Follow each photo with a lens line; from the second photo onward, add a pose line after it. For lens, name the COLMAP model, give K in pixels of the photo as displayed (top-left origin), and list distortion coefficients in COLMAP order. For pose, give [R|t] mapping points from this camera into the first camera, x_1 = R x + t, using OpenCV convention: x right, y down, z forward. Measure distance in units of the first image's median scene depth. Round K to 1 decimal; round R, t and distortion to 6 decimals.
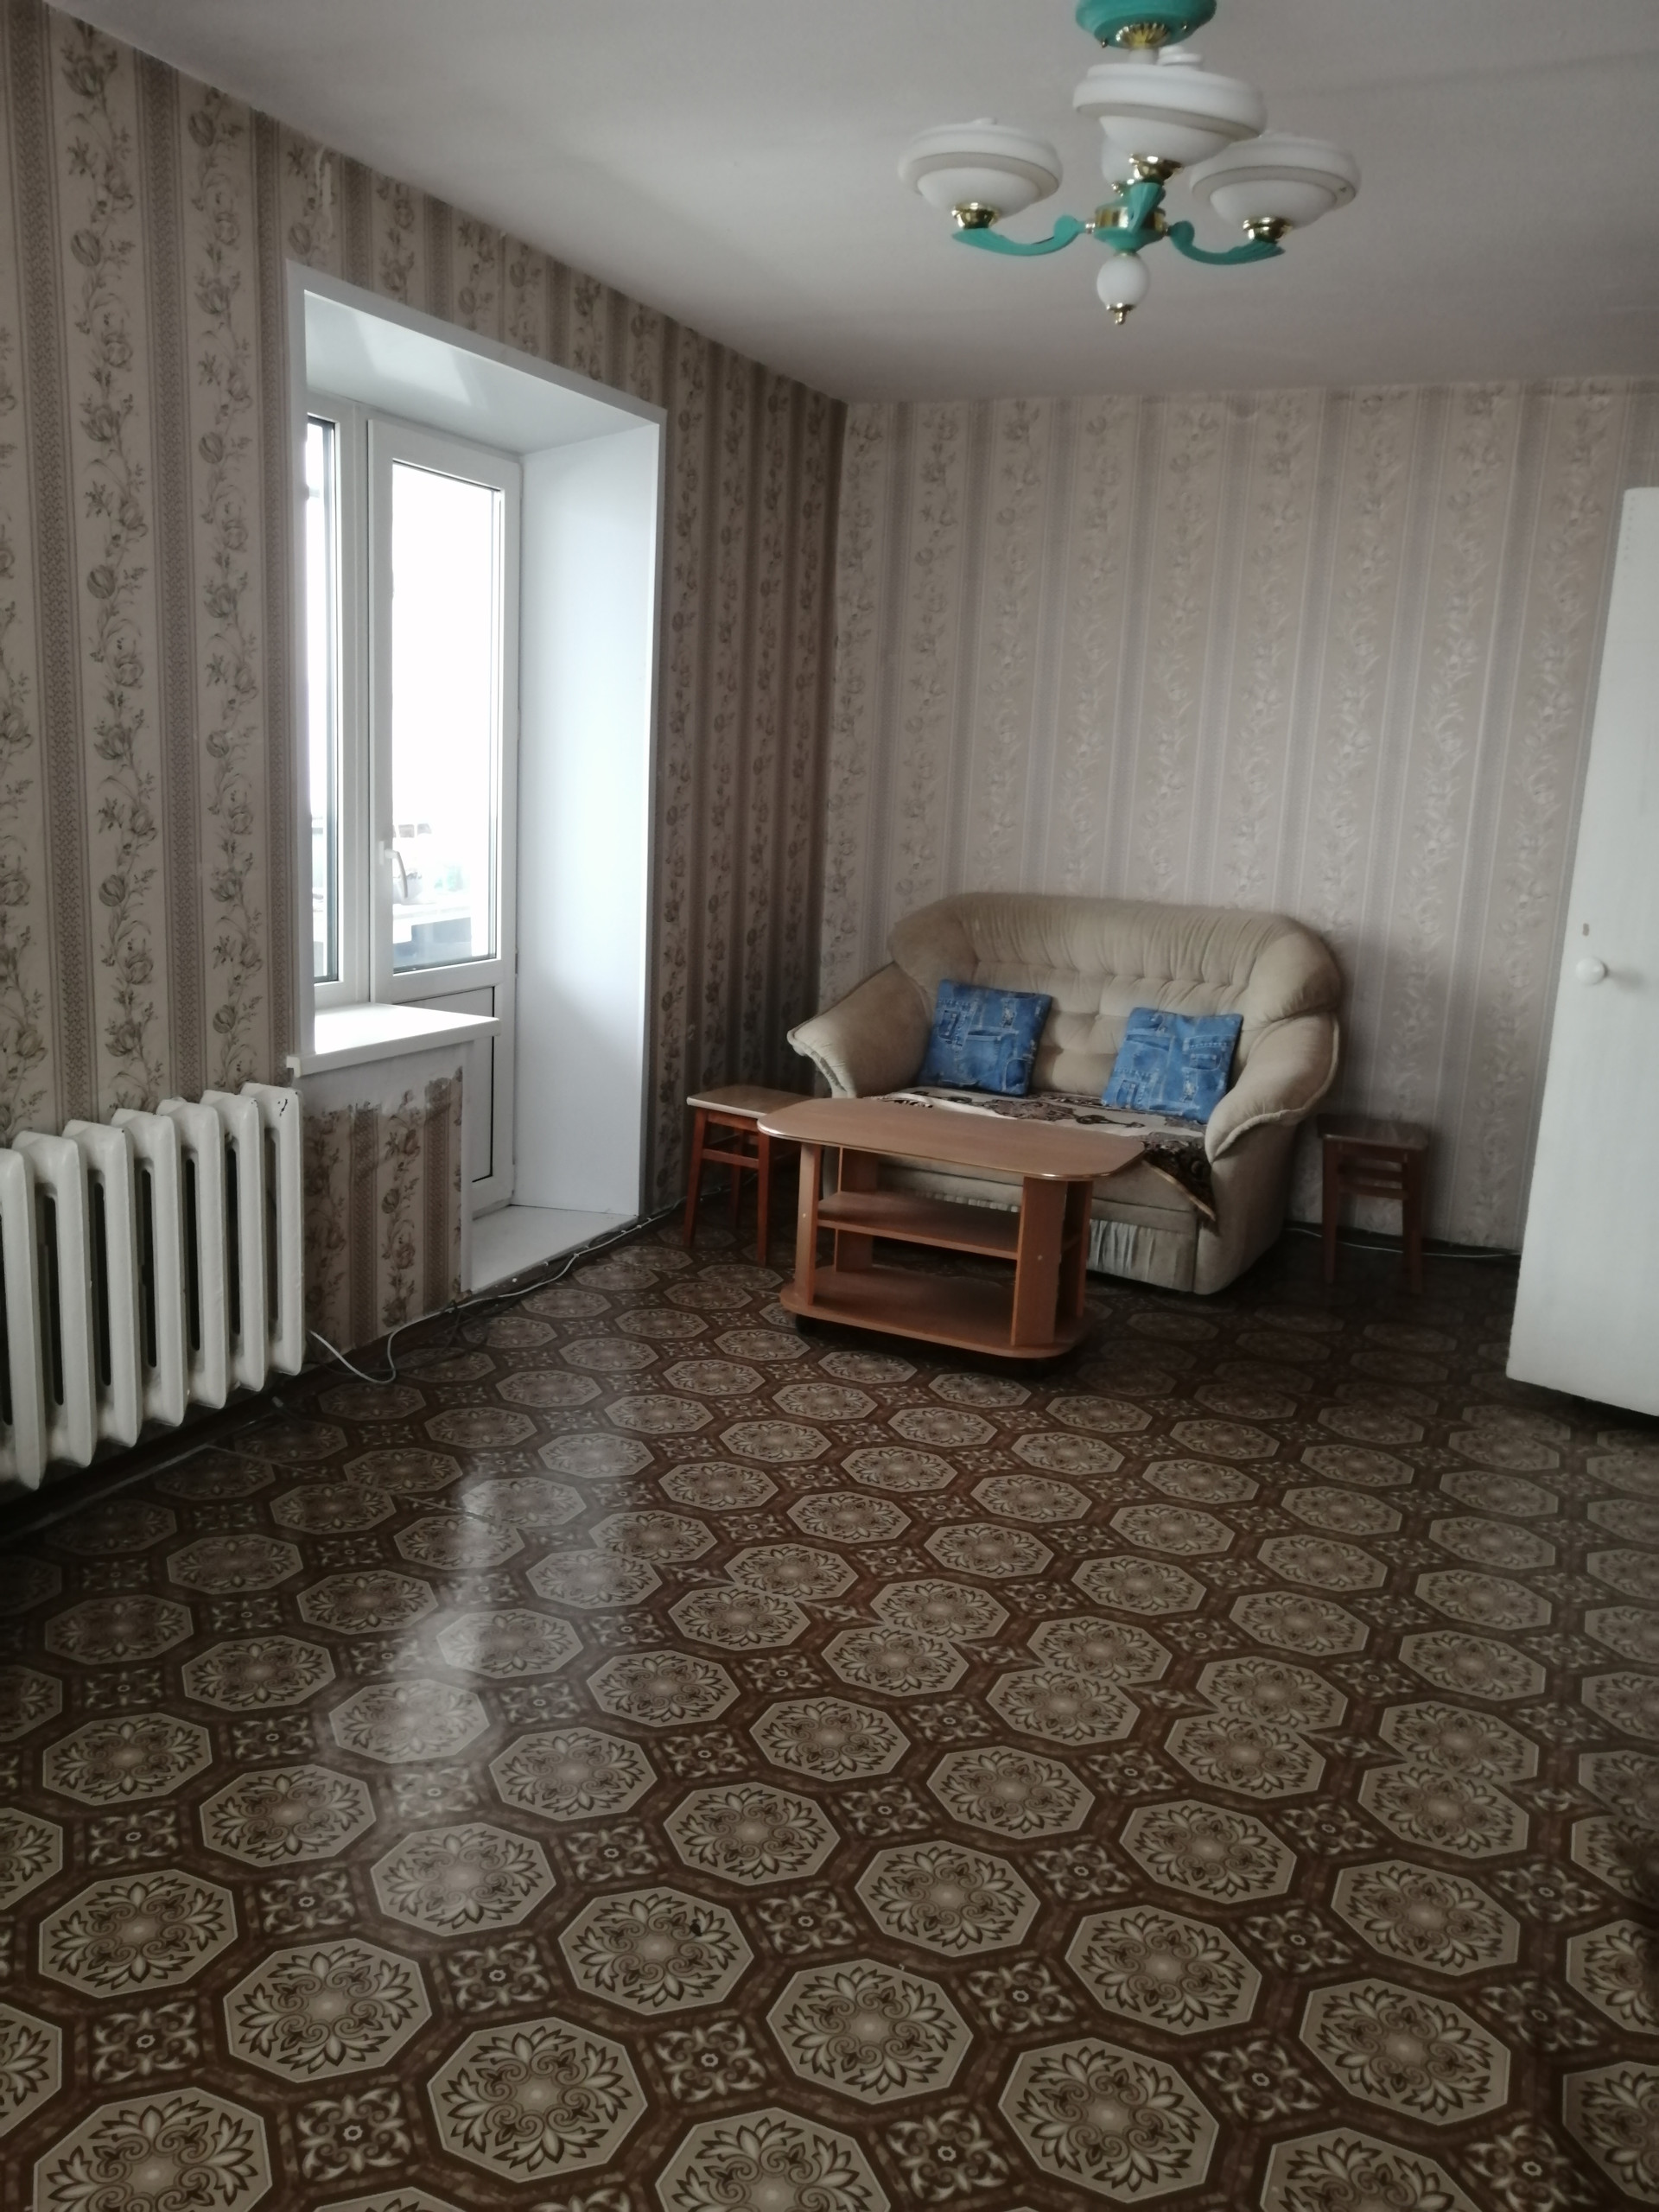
lens RADIAL K [[1737.8, 0, 826.0], [0, 1737.8, 1173.2], [0, 0, 1]] dist [0.090872, -0.067830]
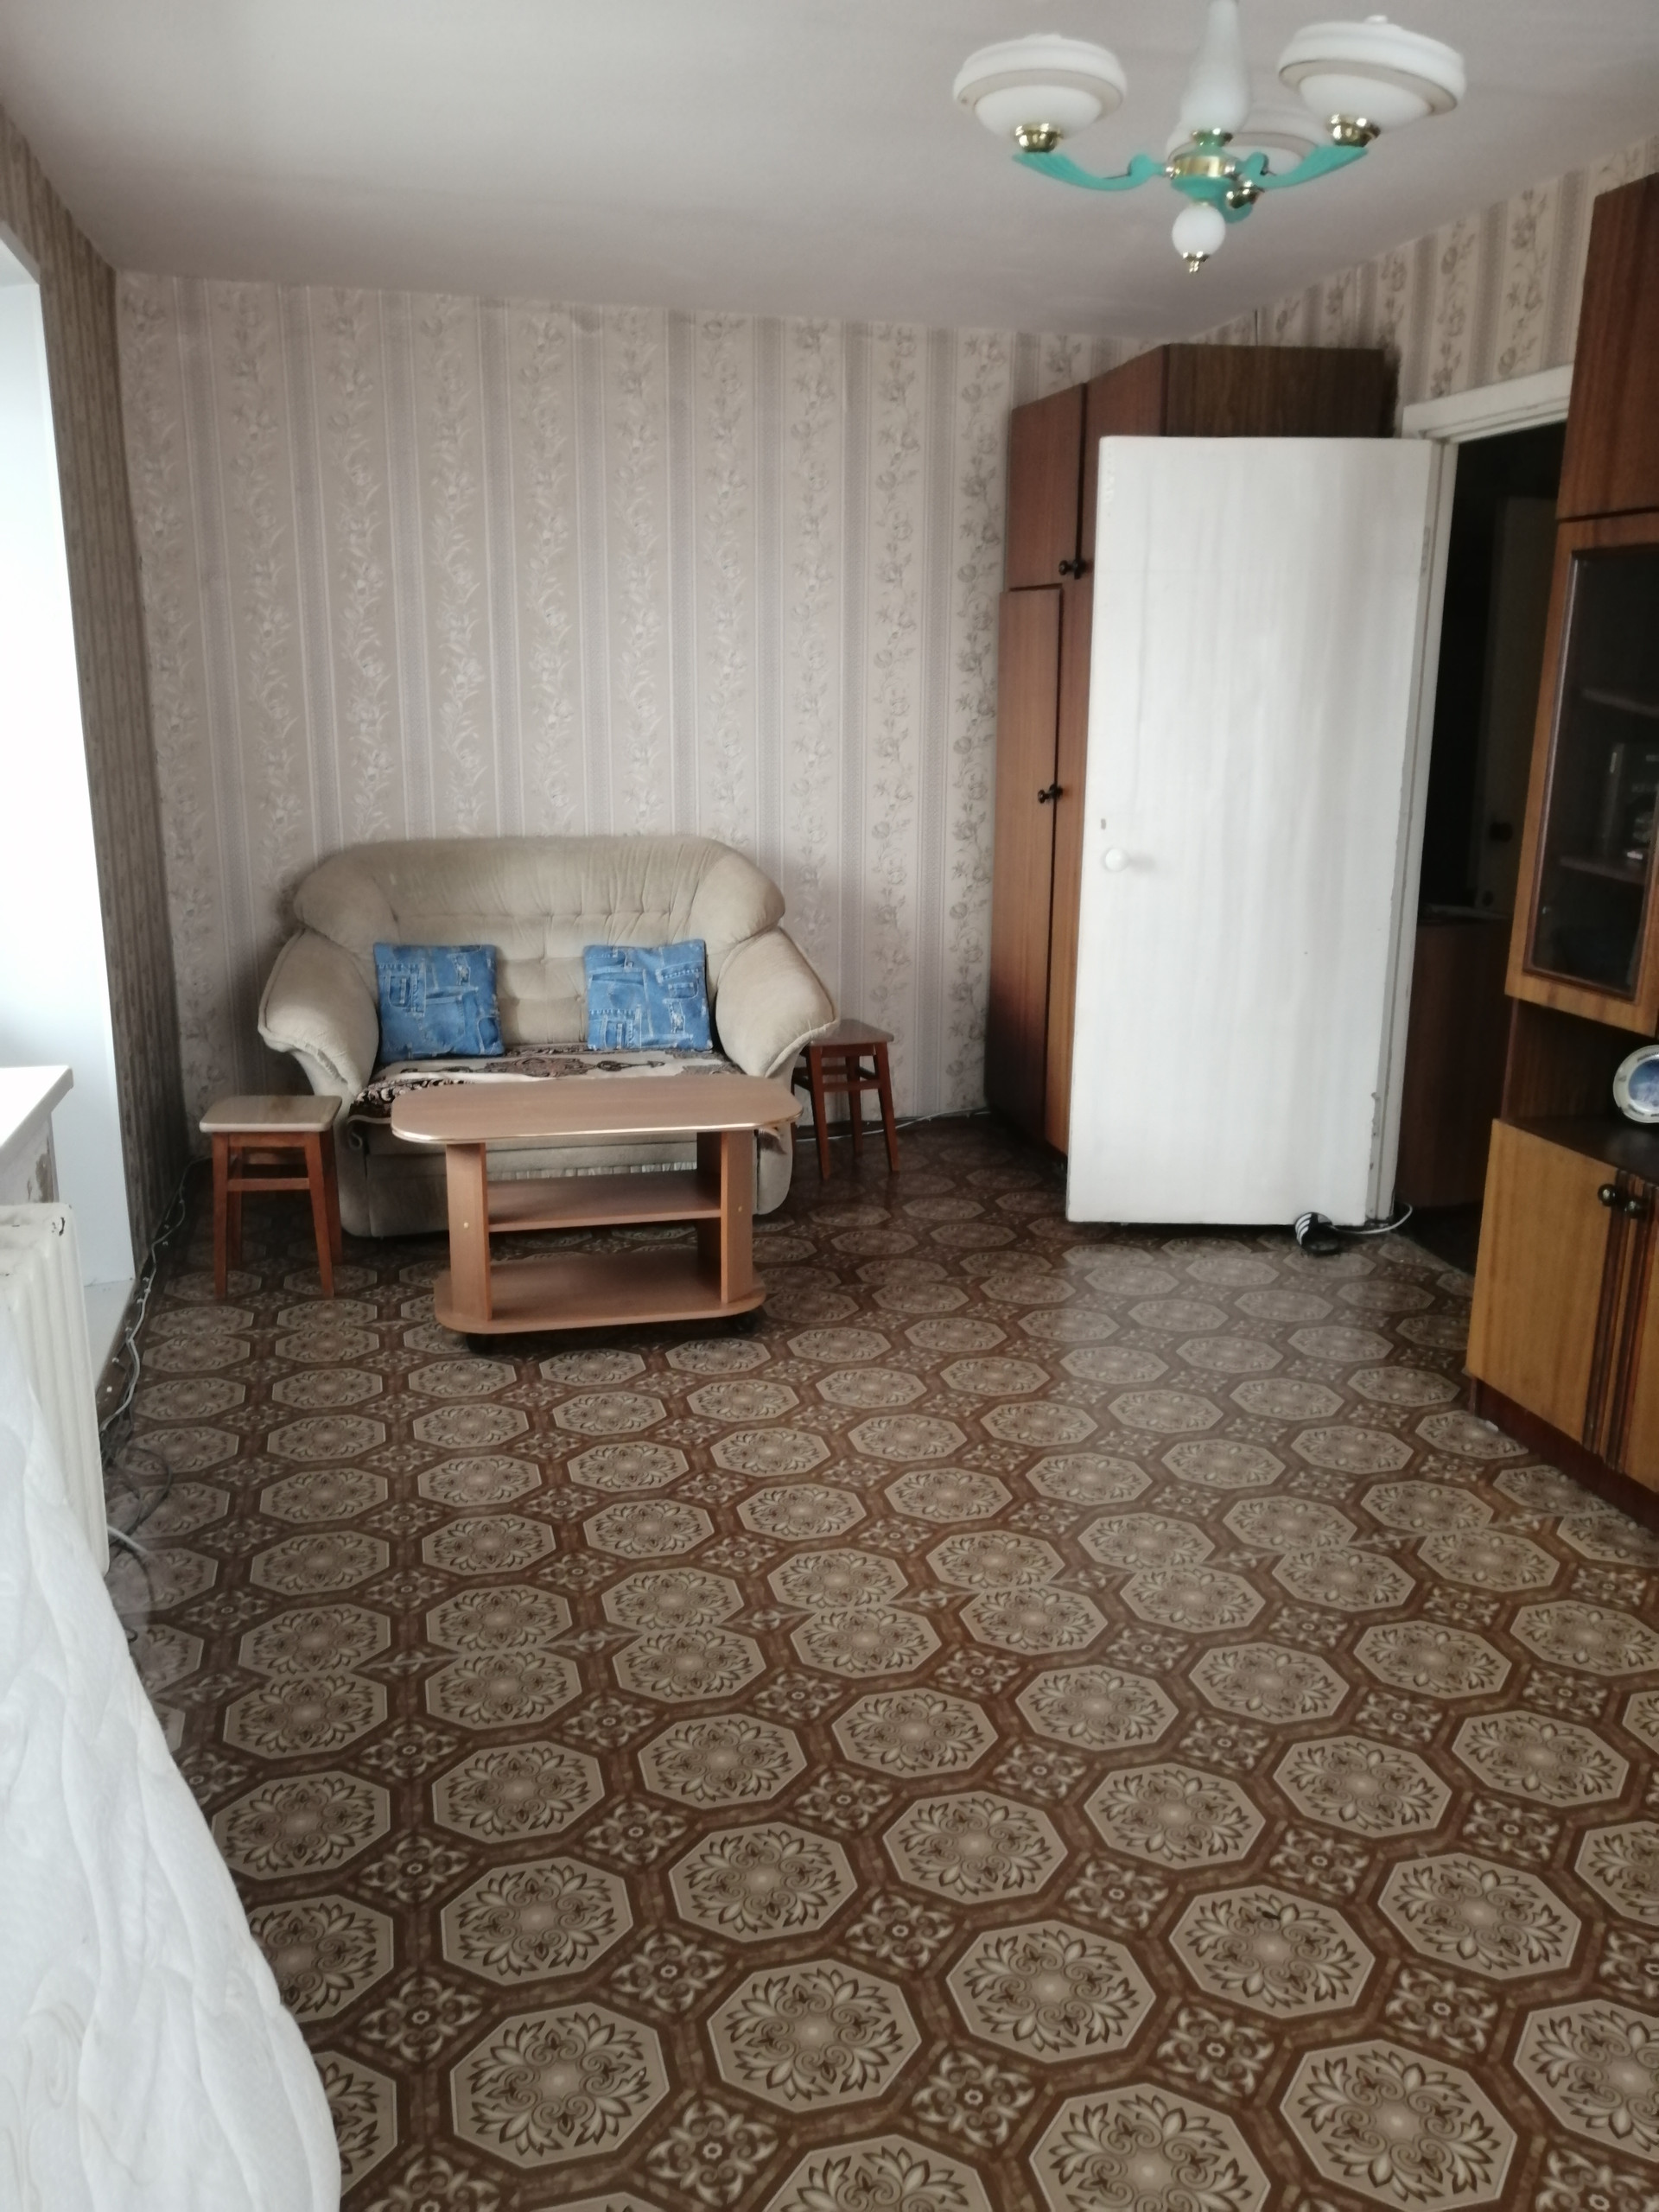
lens RADIAL K [[1772.1, 0, 819.0], [0, 1772.1, 1140.4], [0, 0, 1]] dist [0.091000, -0.061685]
pose [[0.781958, -0.196627, 0.591507, -0.330964], [0.183536, 0.979505, 0.082974, -0.048793], [-0.595698, 0.043681, 0.802020, 0.144569]]
